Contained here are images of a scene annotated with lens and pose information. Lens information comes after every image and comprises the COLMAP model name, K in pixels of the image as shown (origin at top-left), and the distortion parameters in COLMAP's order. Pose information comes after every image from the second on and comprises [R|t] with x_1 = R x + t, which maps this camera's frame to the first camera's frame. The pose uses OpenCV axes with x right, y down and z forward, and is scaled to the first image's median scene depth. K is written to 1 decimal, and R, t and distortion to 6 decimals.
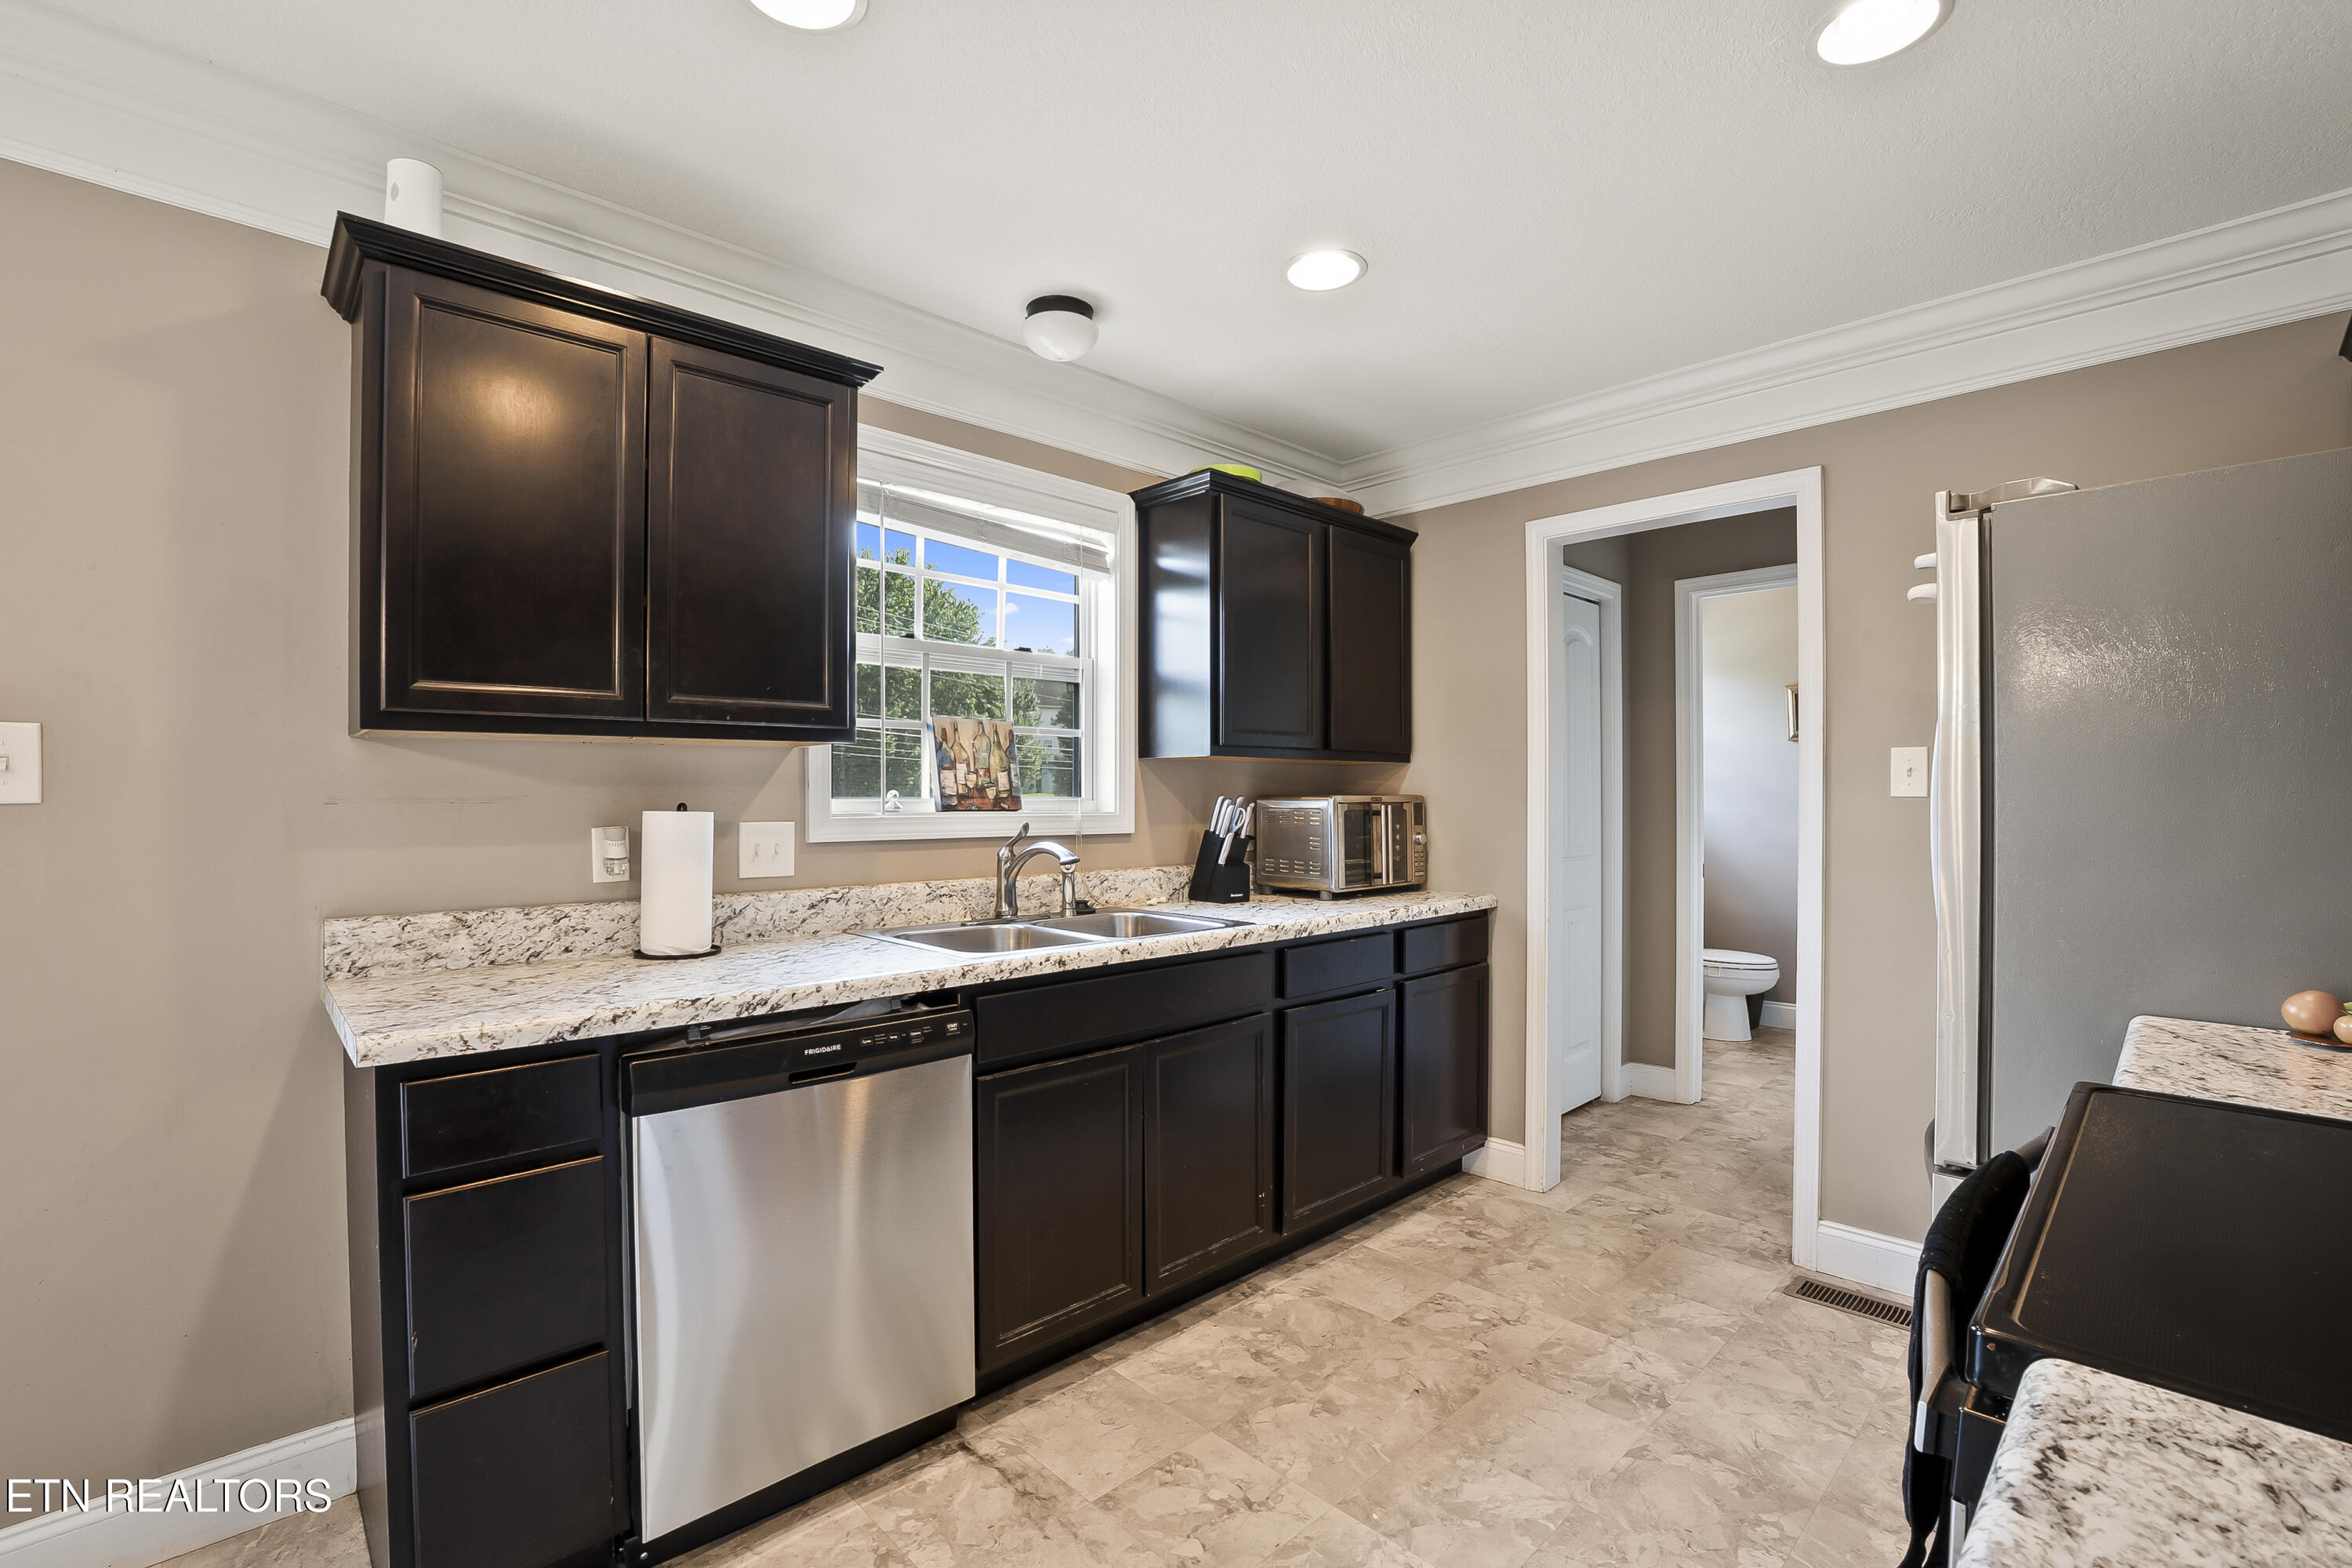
lens RADIAL K [[1024.6, 0, 1181.4], [0, 1024.6, 801.8], [0, 0, 1]] dist [-0.046105, 0.001007]
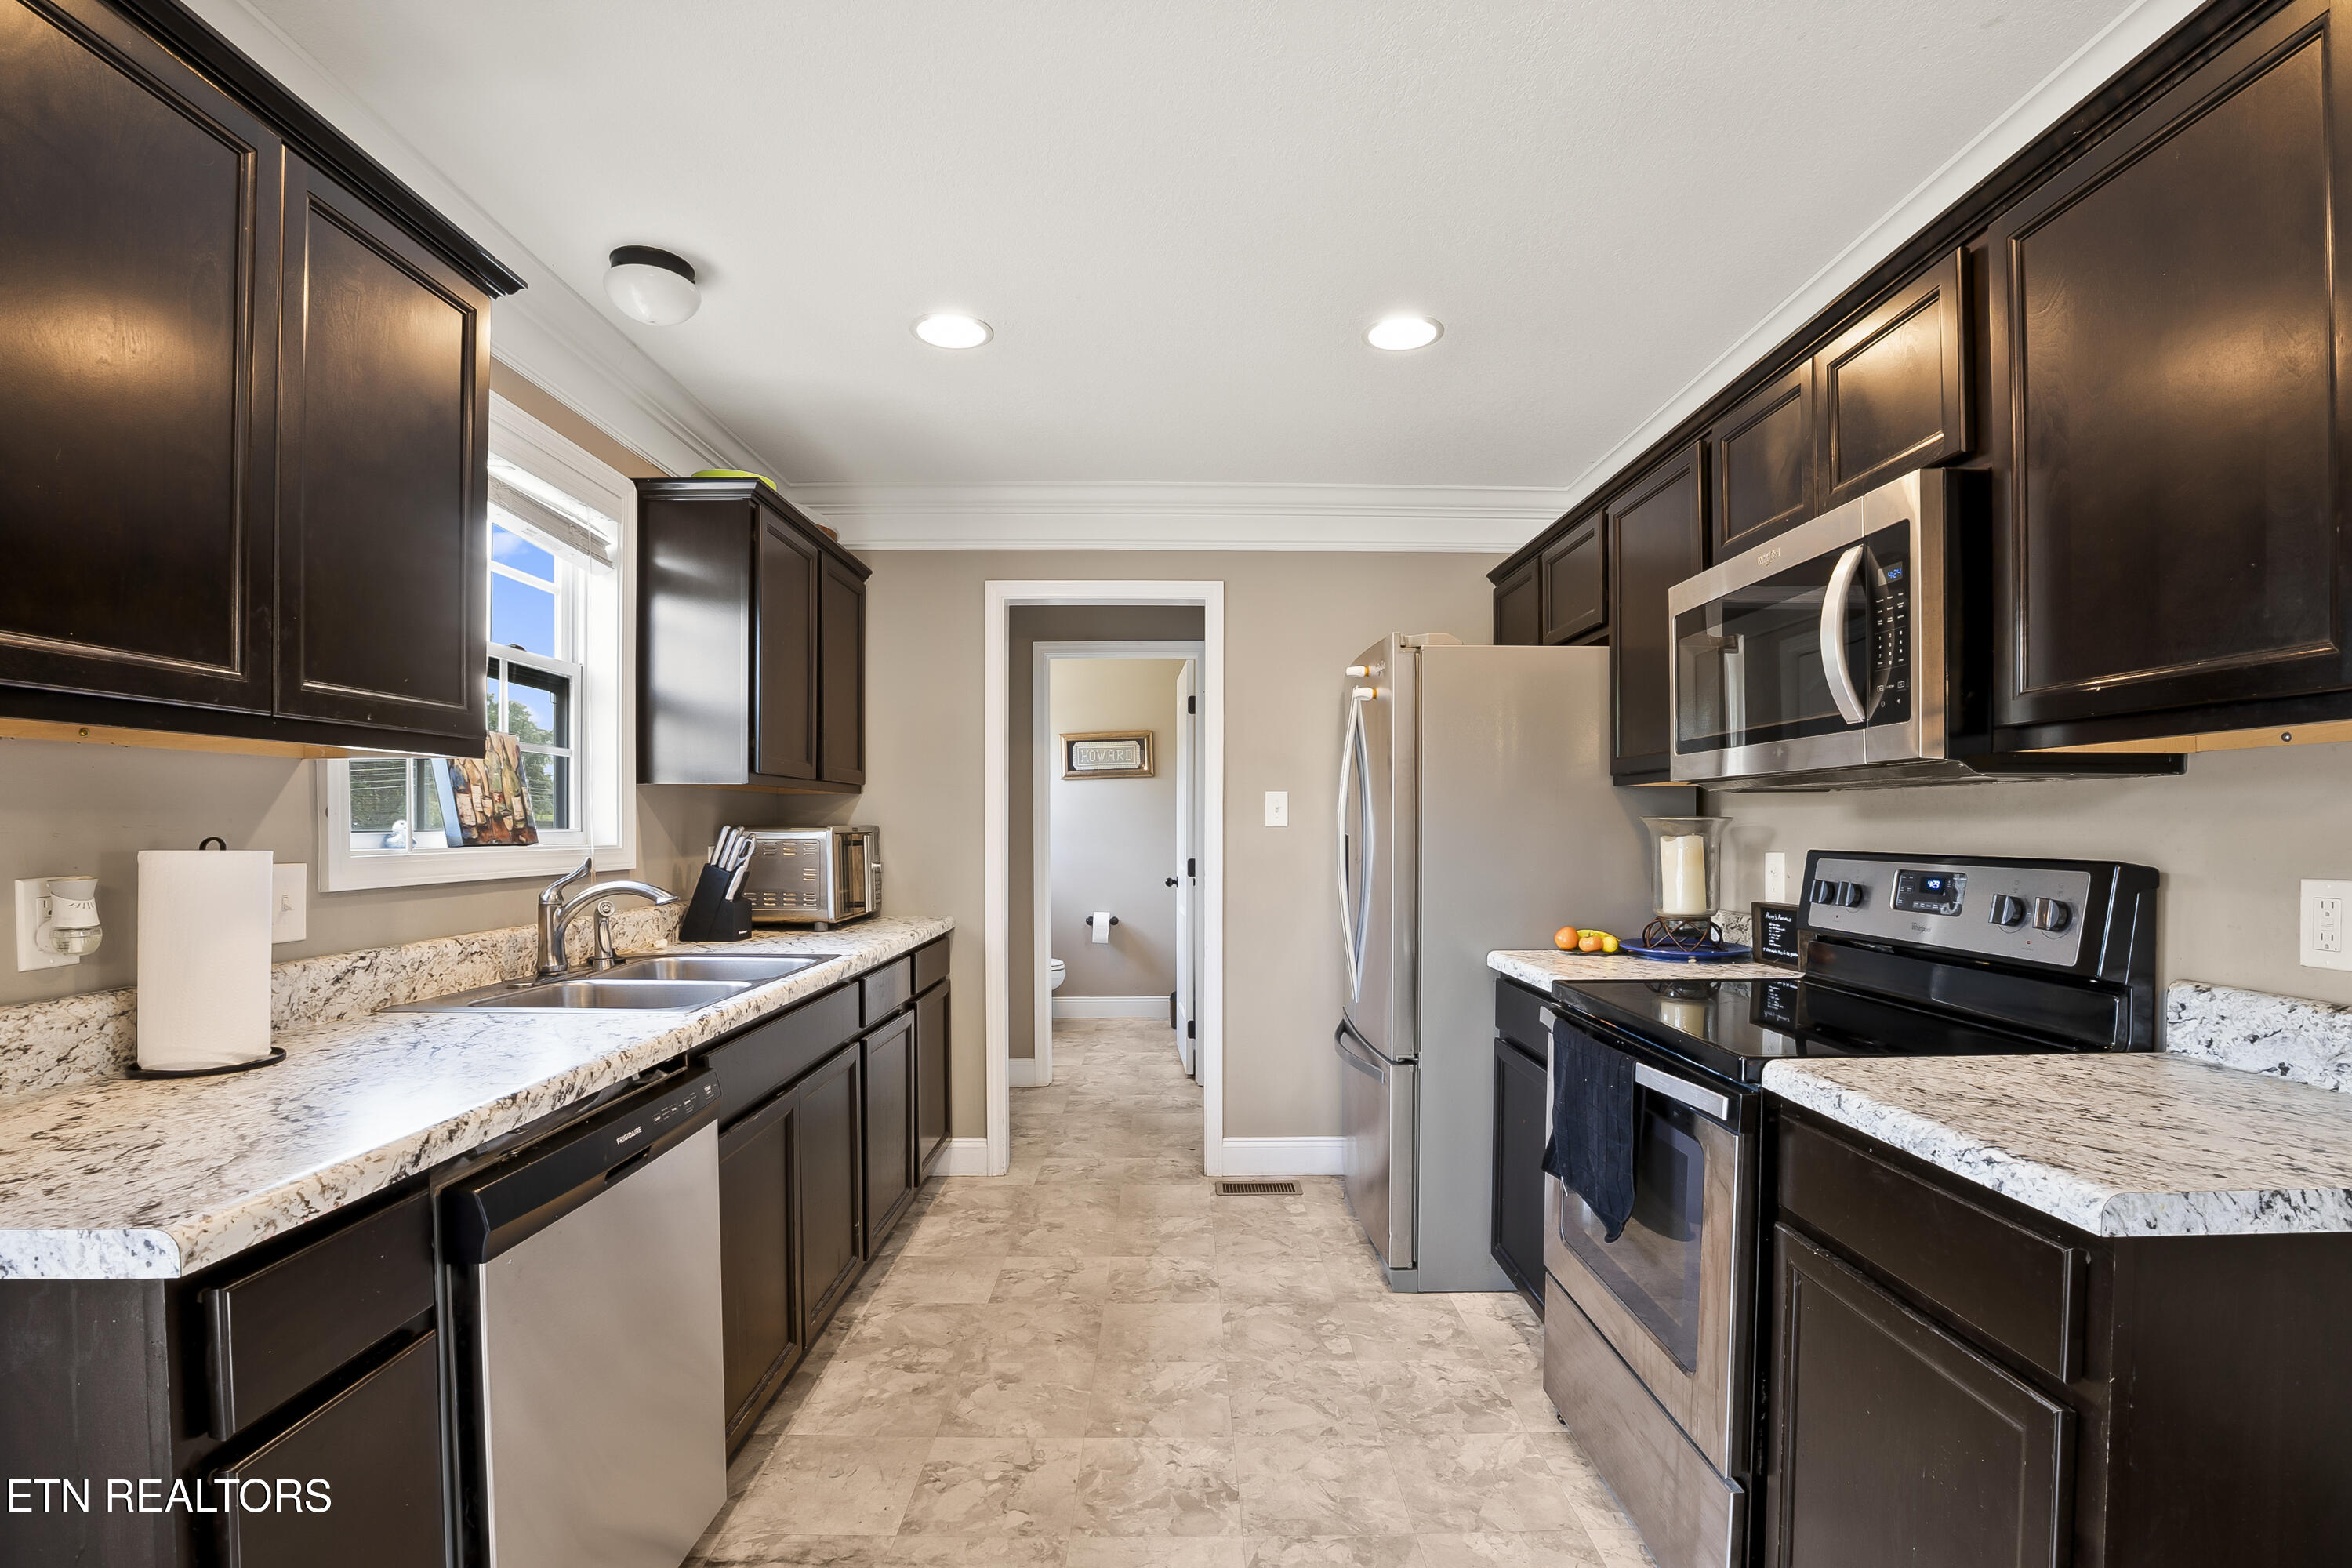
lens RADIAL K [[1040.3, 0, 1181.8], [0, 1040.3, 841.0], [0, 0, 1]] dist [-0.052460, 0.013800]
pose [[0.688670, -0.009509, 0.725013, -0.419510], [0.002869, 0.999942, 0.010390, -0.001323], [-0.725070, -0.005076, 0.688657, 0.068441]]
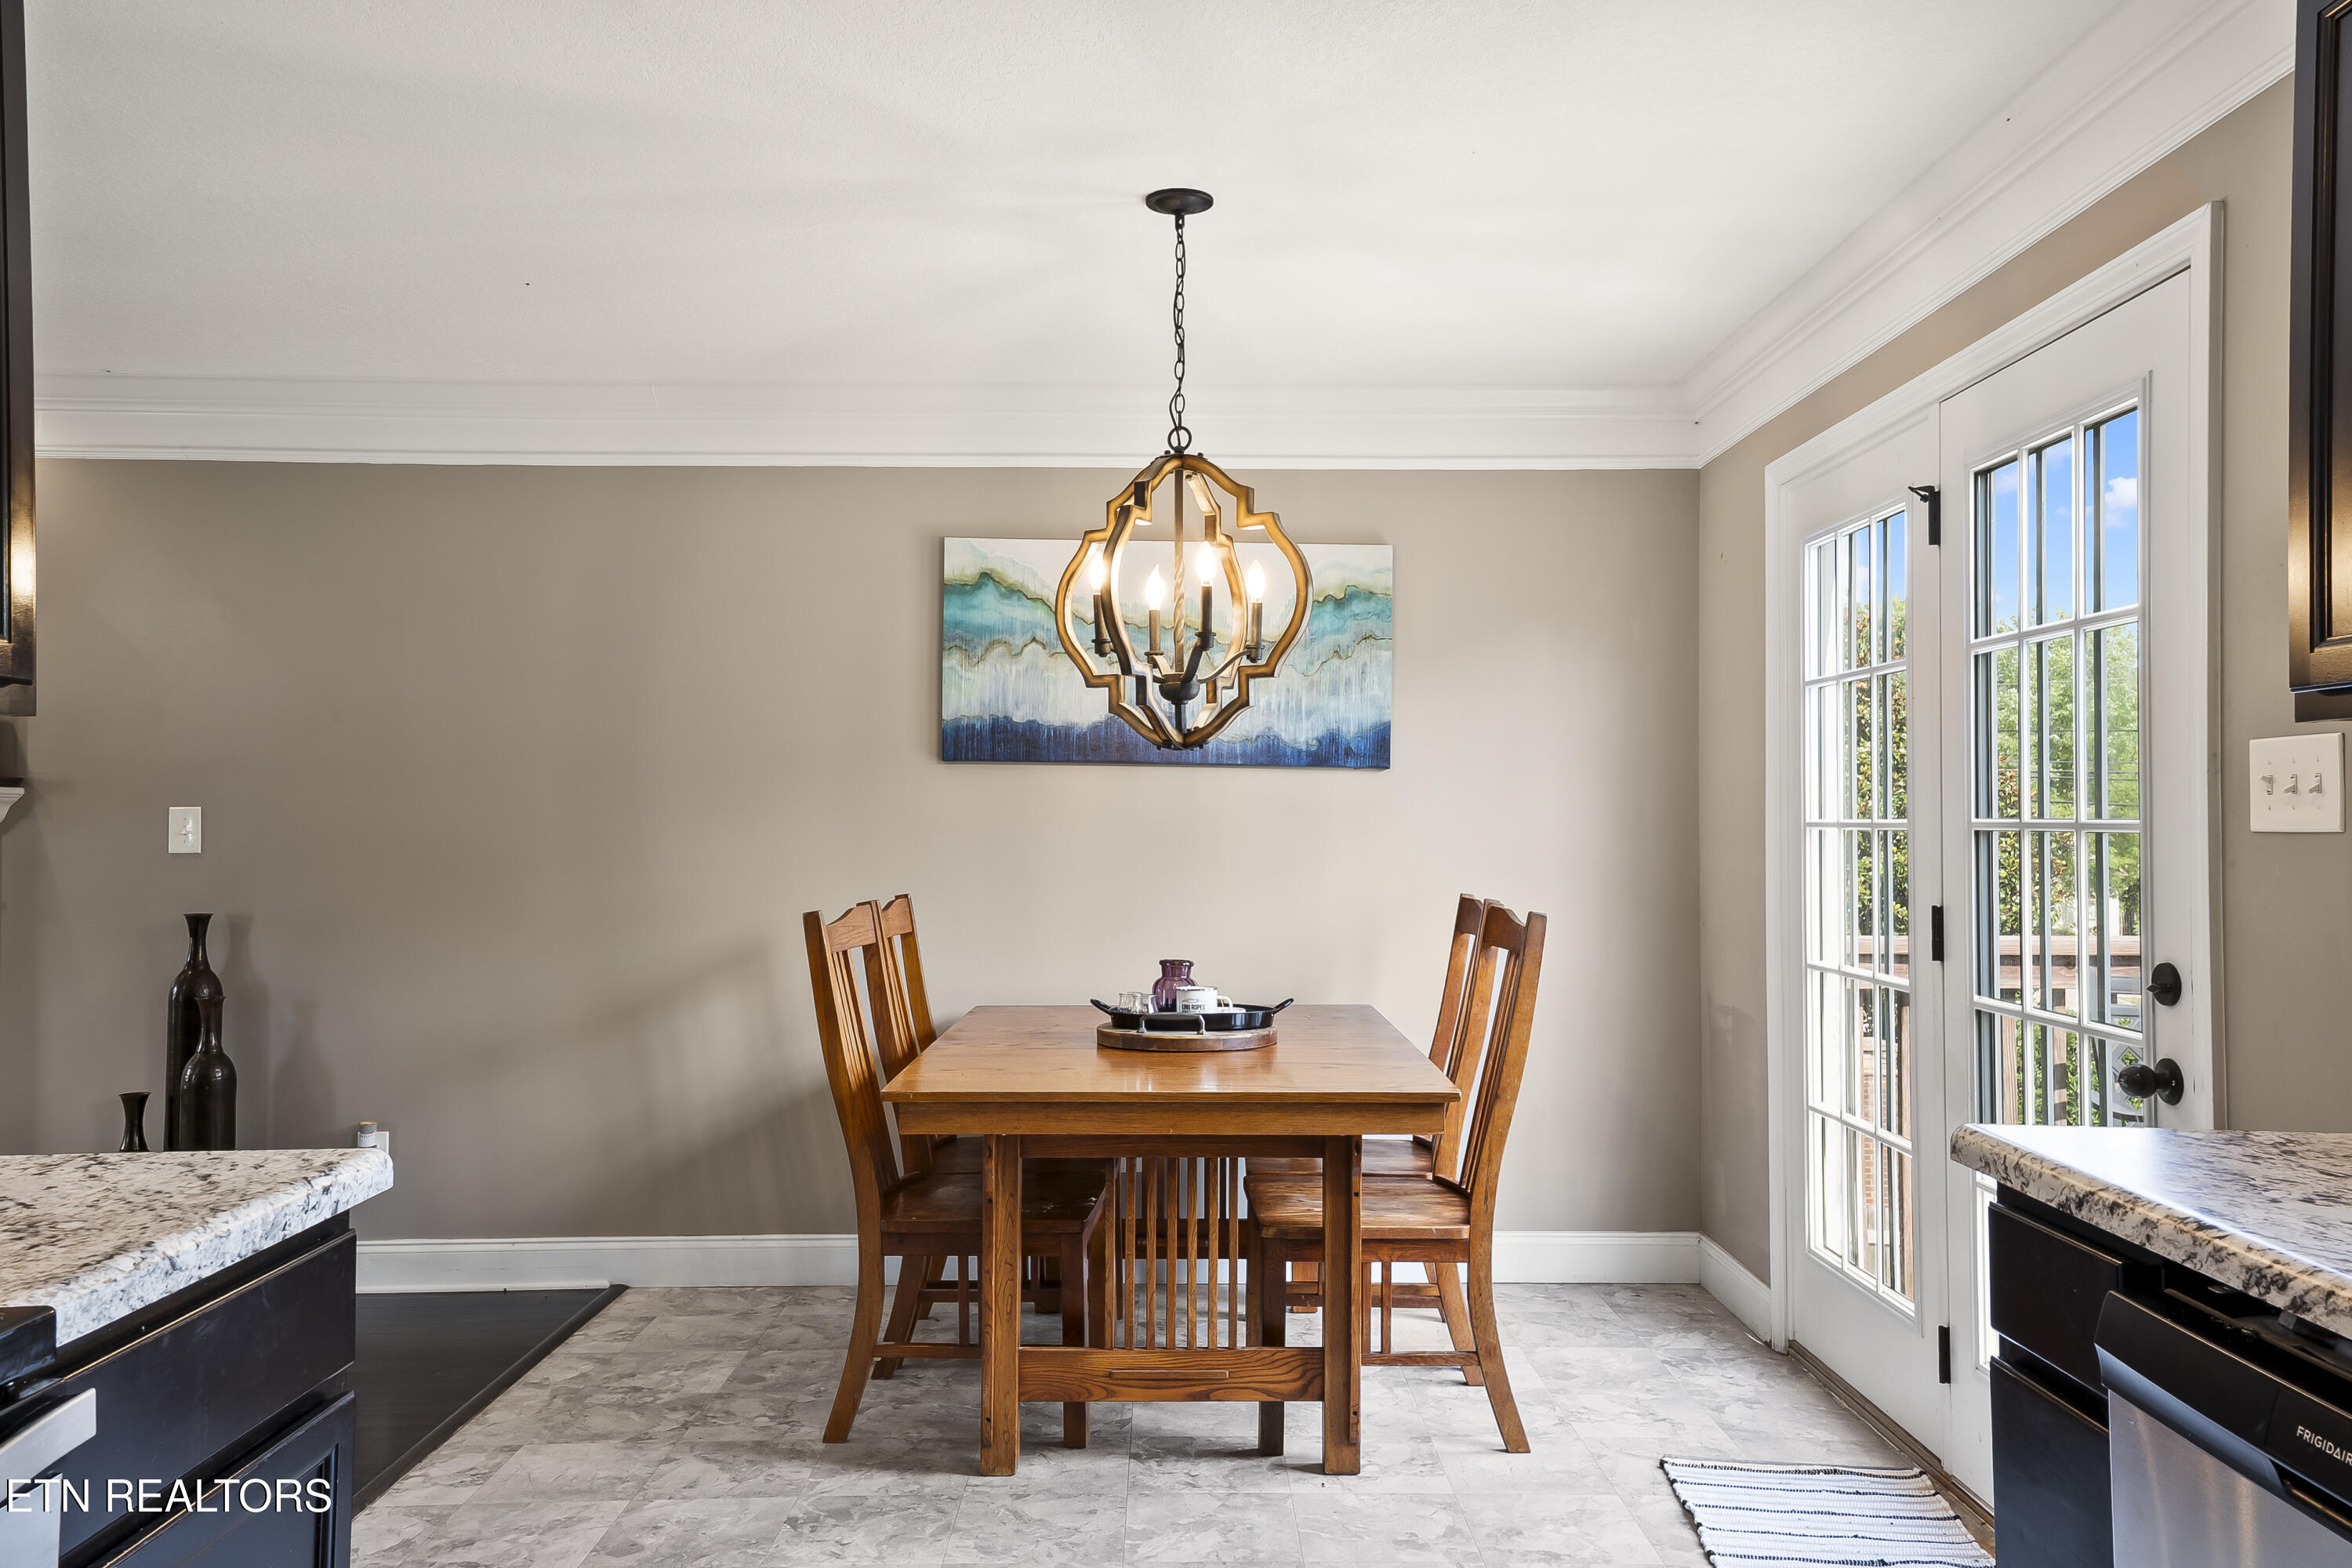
lens RADIAL K [[1745.4, 0, 1185.3], [0, 1745.4, 803.8], [0, 0, 1]] dist [0.064867, 0.000827]
pose [[-0.683490, -0.003878, -0.729950, 0.320439], [-0.001109, 0.999990, -0.004274, -0.008004], [0.729959, -0.002112, -0.683488, 0.756288]]
